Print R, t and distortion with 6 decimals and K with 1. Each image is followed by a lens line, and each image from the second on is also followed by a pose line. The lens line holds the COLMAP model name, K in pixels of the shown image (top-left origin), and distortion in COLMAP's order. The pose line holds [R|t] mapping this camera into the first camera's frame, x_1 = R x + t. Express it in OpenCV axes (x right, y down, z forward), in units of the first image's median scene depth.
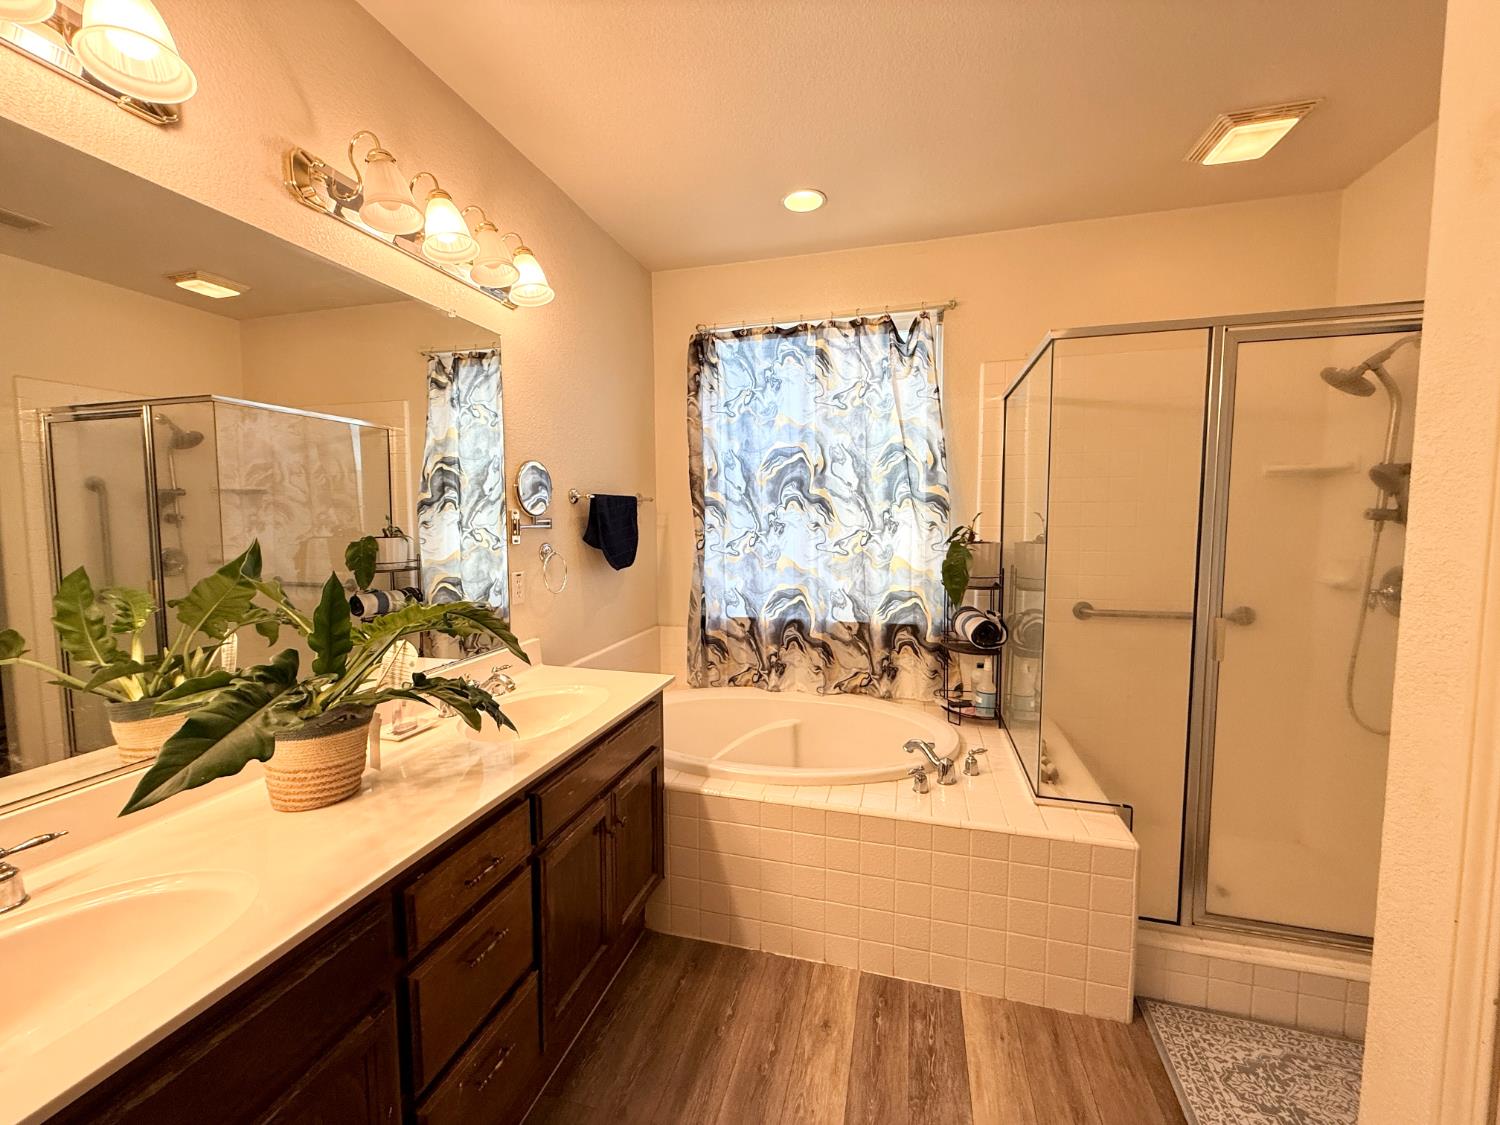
lens RADIAL K [[600.0, 0, 746.1], [0, 600.0, 562.5], [0, 0, 1]] dist [-0.000760, 0.000286]
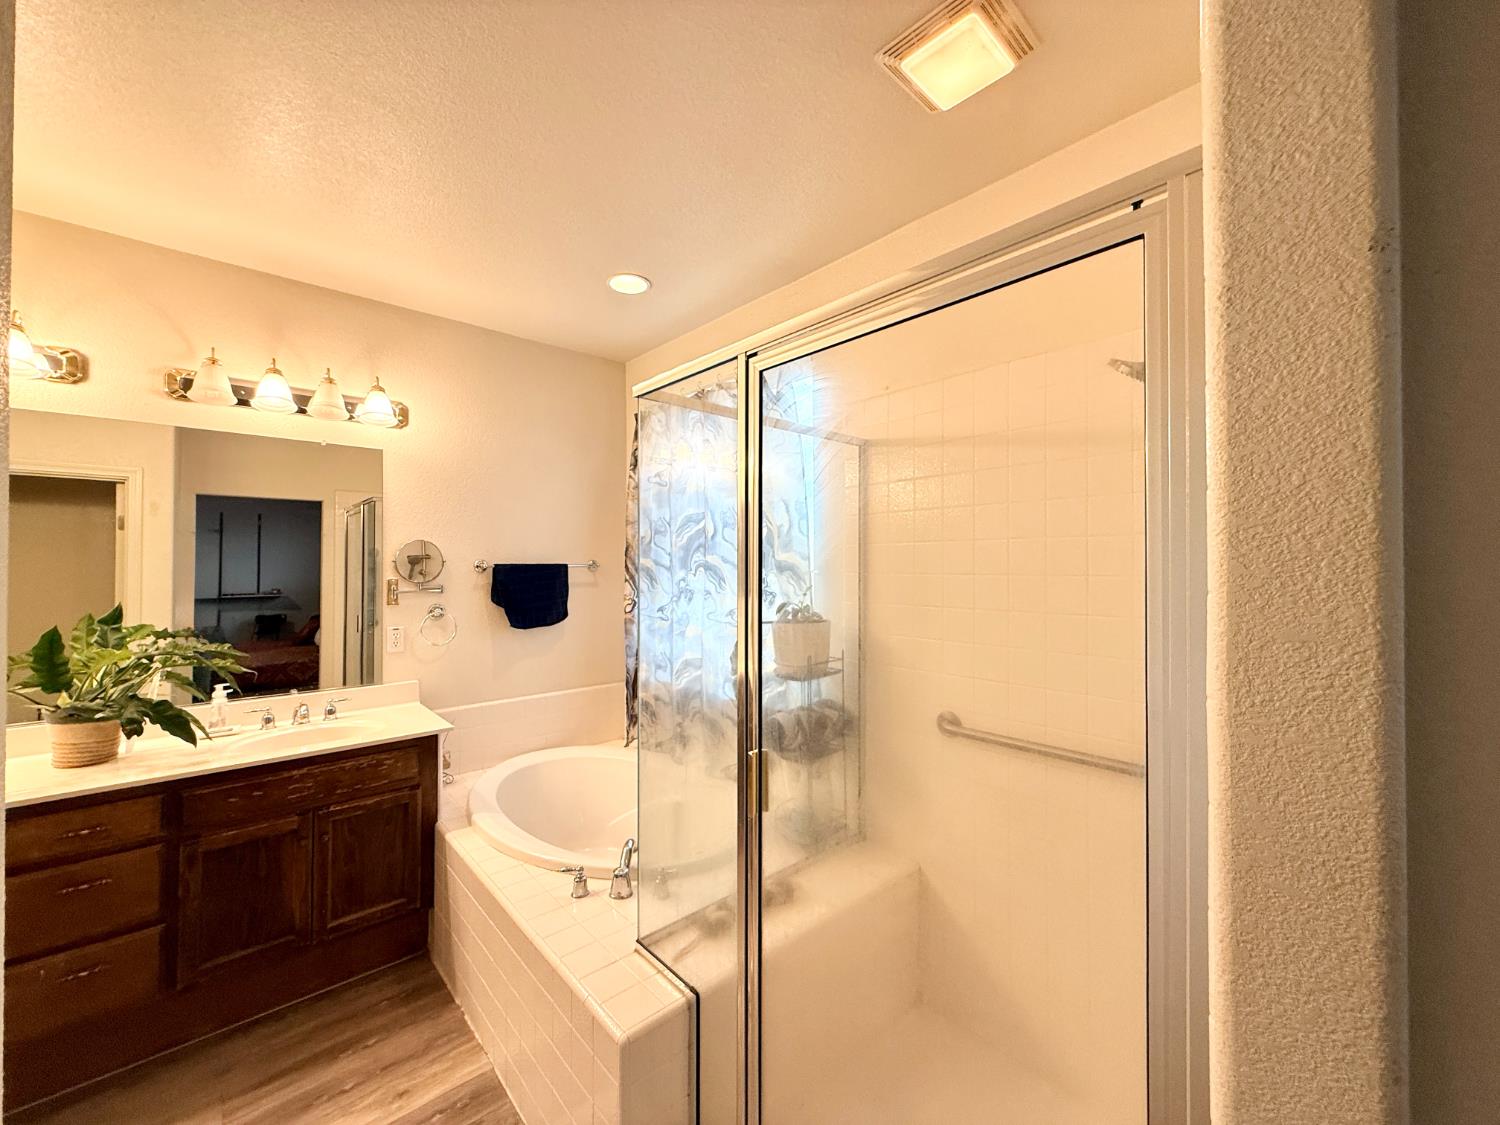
lens RADIAL K [[600.0, 0, 747.2], [0, 600.0, 561.0], [0, 0, 1]] dist [-0.000760, 0.000286]
pose [[0.836971, 0.000508, -0.547247, 0.678406], [-0.044710, 0.996720, -0.067456, -0.051000], [0.545418, 0.080926, 0.834248, 0.228510]]
